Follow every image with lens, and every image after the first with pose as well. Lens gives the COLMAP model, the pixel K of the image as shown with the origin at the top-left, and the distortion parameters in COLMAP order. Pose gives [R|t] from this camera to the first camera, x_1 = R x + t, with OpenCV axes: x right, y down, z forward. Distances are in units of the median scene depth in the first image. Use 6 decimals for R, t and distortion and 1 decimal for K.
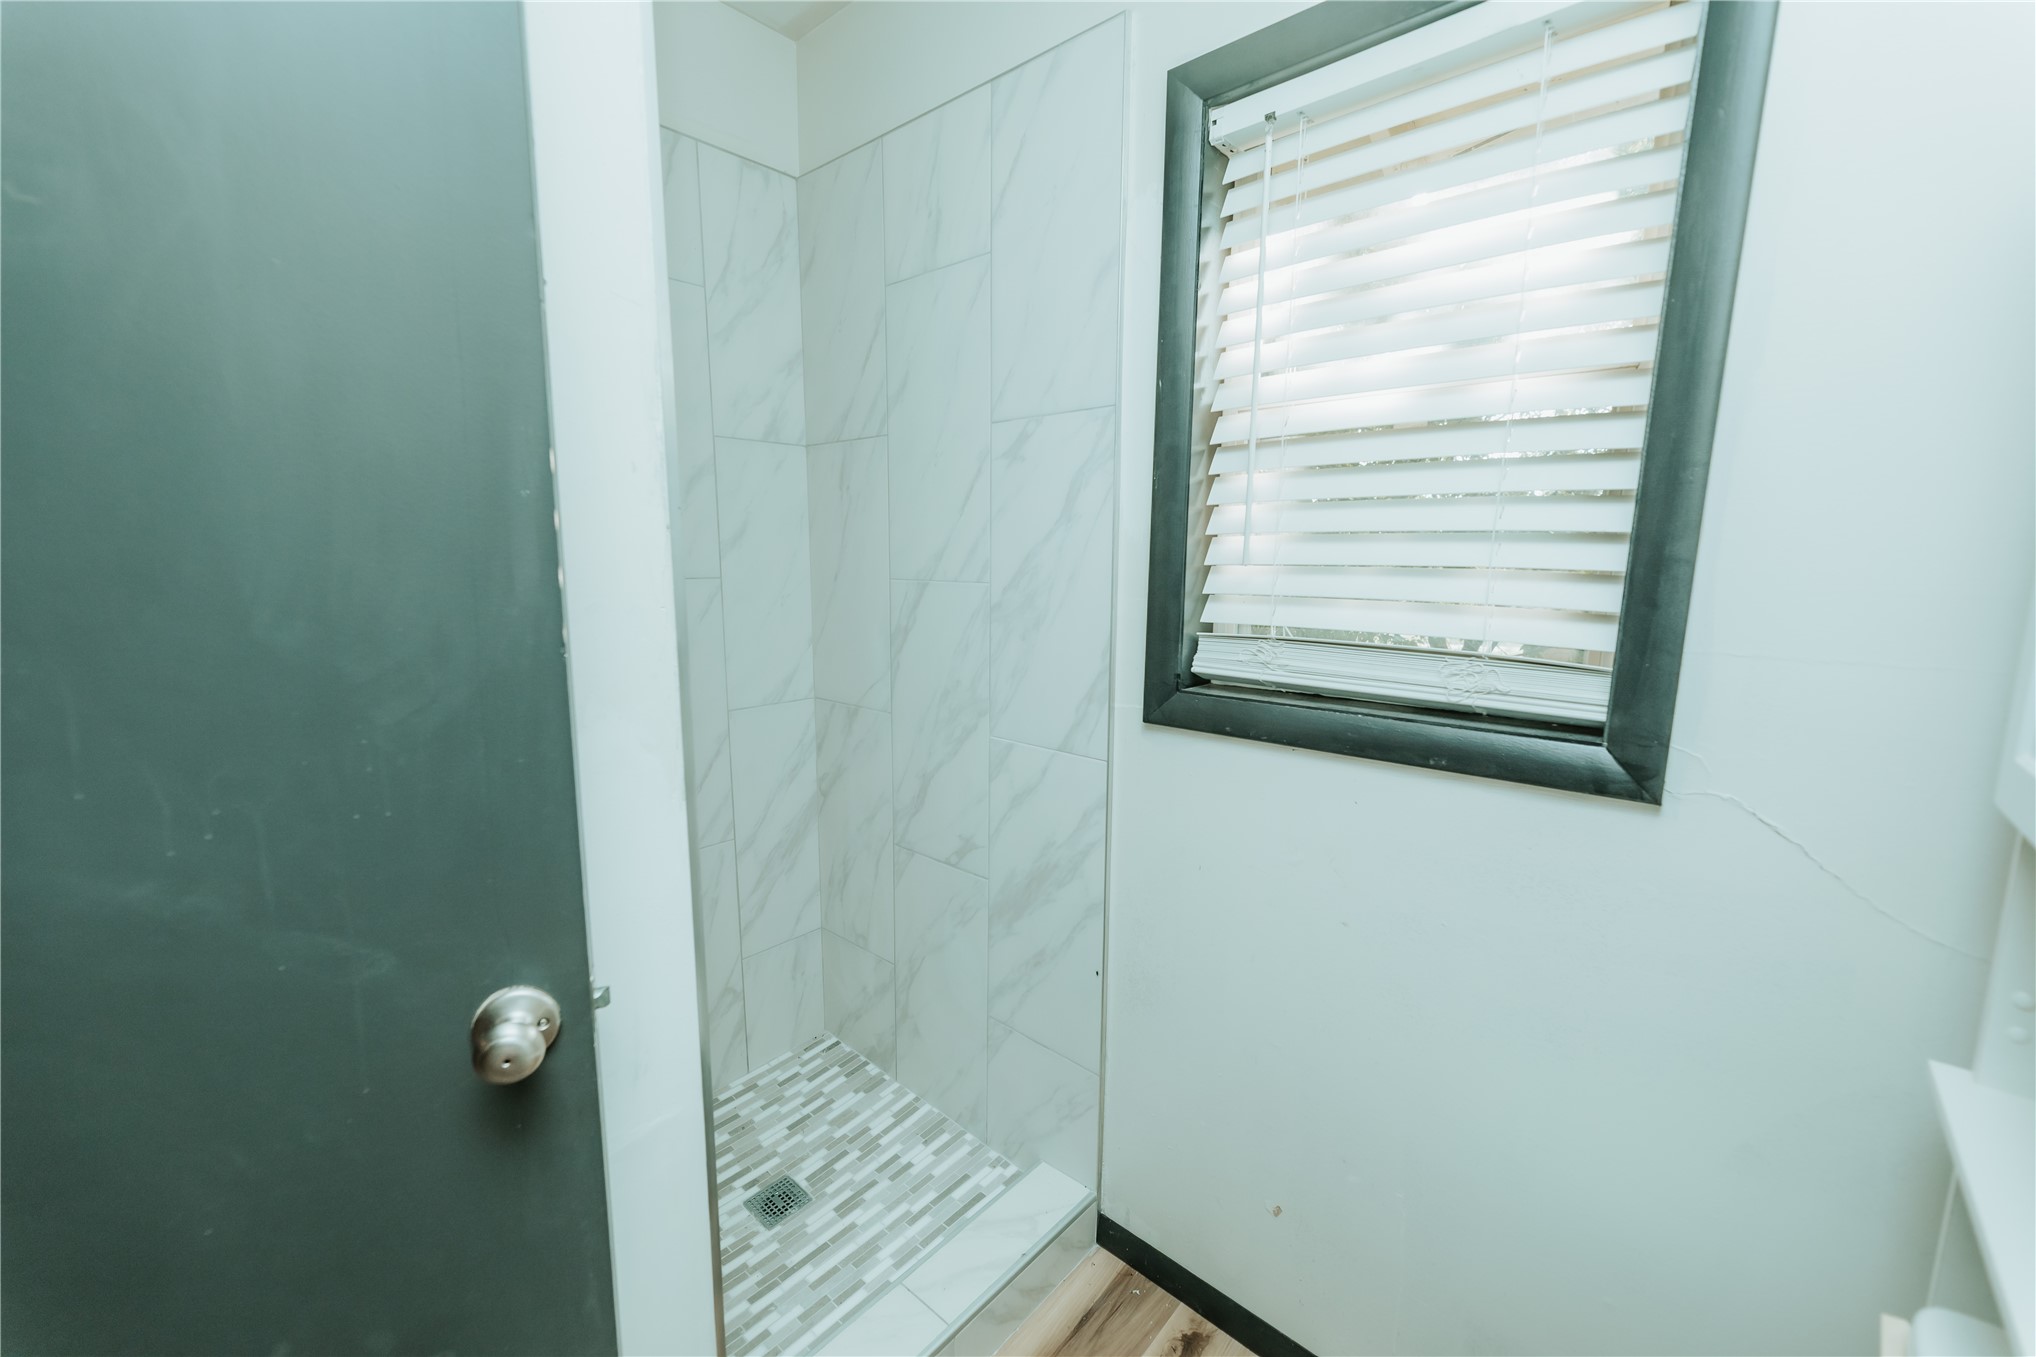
lens RADIAL K [[810.9, 0, 1009.9], [0, 810.9, 681.6], [0, 0, 1]] dist [-0.001170, -0.000051]
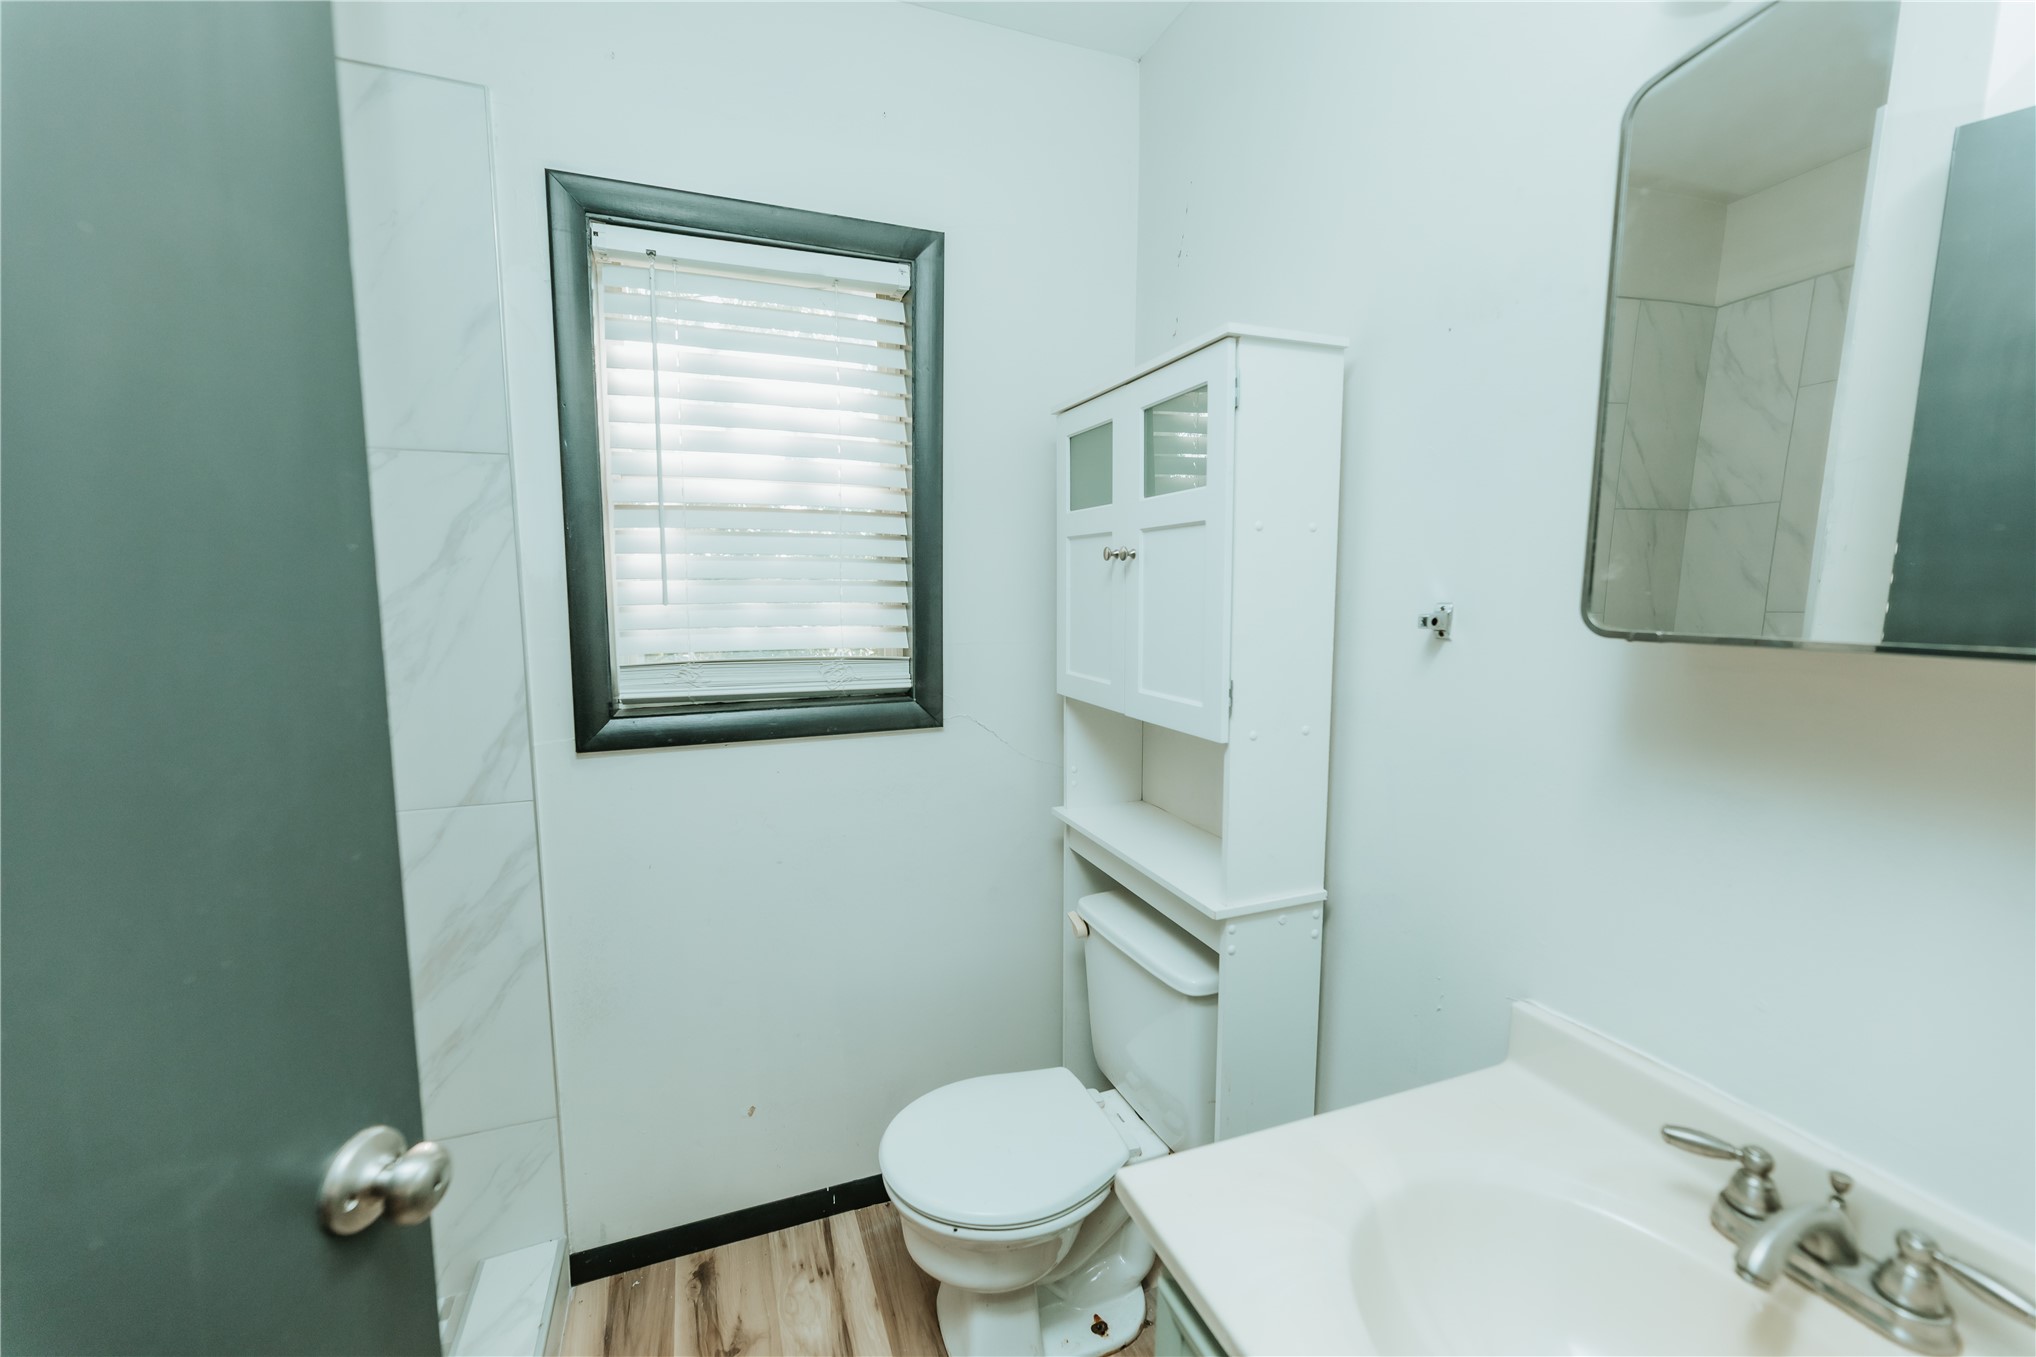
lens RADIAL K [[810.9, 0, 1009.9], [0, 810.9, 681.6], [0, 0, 1]] dist [-0.001170, -0.000051]
pose [[0.450911, -0.110133, 0.885748, -0.519060], [0.142536, 0.988508, 0.050349, -0.015154], [-0.881115, 0.103548, 0.461427, -0.008902]]
